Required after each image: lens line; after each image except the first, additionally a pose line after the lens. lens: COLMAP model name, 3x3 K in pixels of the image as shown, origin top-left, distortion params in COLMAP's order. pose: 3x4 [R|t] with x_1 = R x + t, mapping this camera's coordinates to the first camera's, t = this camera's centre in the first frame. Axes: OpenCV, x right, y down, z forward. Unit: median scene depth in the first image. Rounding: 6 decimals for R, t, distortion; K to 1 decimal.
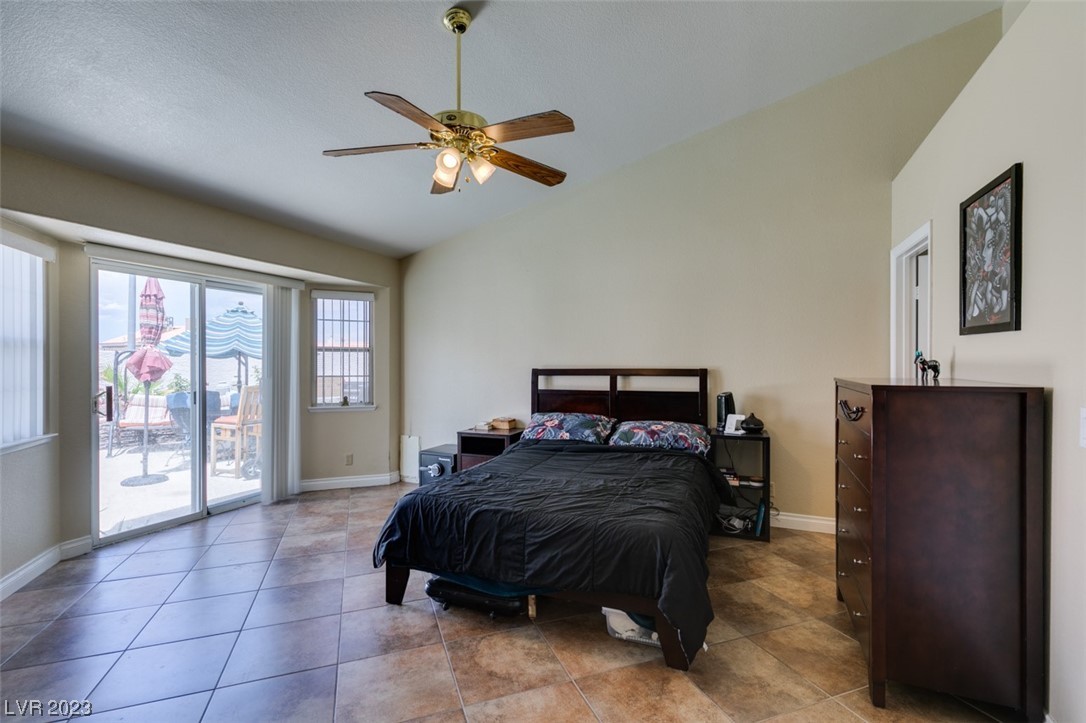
lens RADIAL K [[480.4, 0, 544.8], [0, 480.4, 362.7], [0, 0, 1]] dist [0.007657, -0.000081]
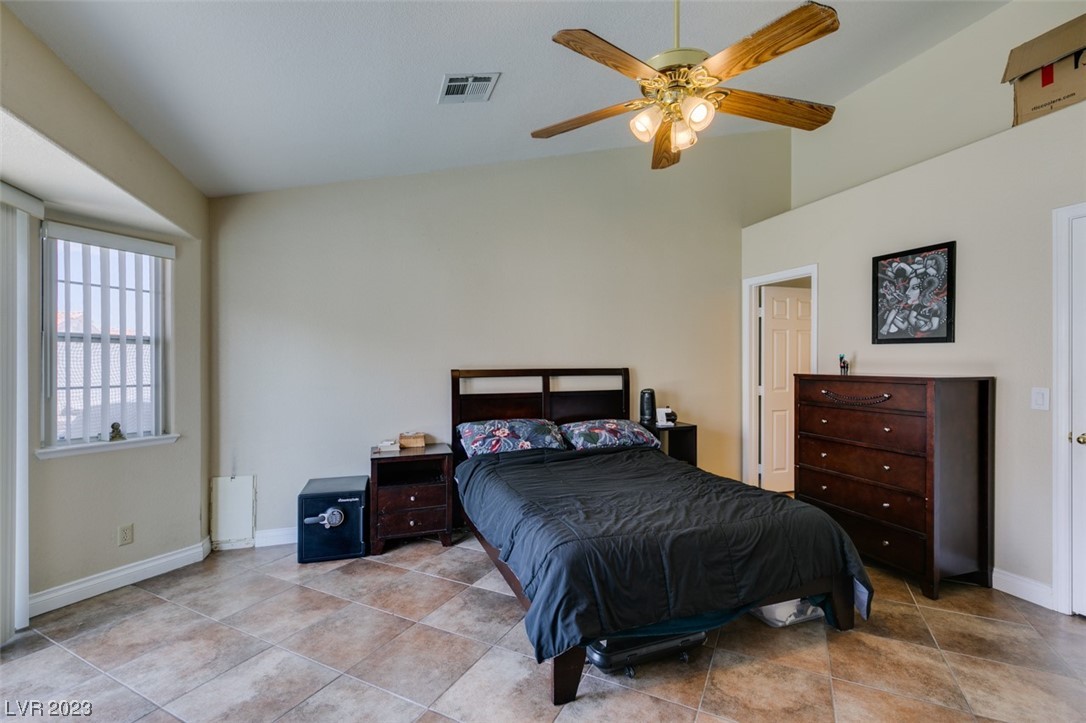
lens RADIAL K [[480.4, 0, 544.8], [0, 480.4, 362.7], [0, 0, 1]] dist [0.007657, -0.000081]
pose [[0.747767, -0.000850, 0.663960, -0.523086], [0.000845, 1.000000, 0.000328, -0.000003], [-0.663960, 0.000316, 0.747768, 0.316642]]
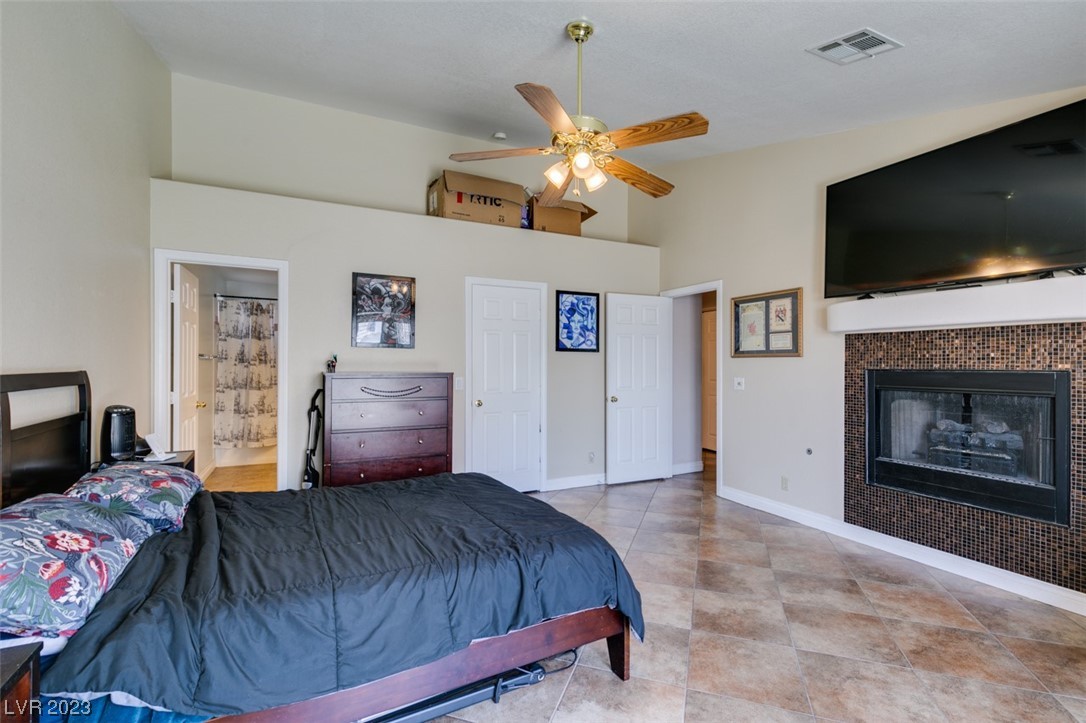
lens RADIAL K [[495.3, 0, 542.6], [0, 495.3, 367.1], [0, 0, 1]] dist [0.004280, 0.000240]
pose [[-0.750657, -0.005009, 0.660673, -0.489102], [-0.002194, 0.999985, 0.005088, 0.003767], [-0.660688, 0.002370, -0.750657, 1.088814]]
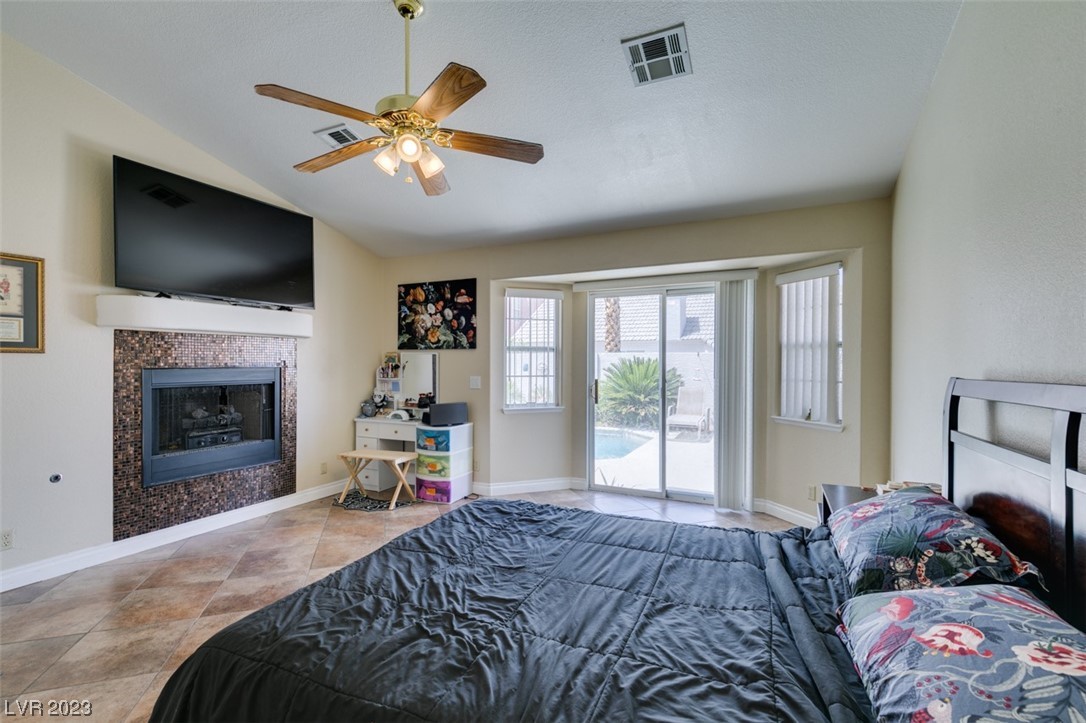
lens RADIAL K [[495.3, 0, 542.6], [0, 495.3, 367.1], [0, 0, 1]] dist [0.004280, 0.000240]
pose [[-0.040513, 0.008866, -0.999140, 0.476073], [-0.001224, 0.999959, 0.008923, 0.000090], [0.999178, 0.001585, -0.040501, 0.765711]]
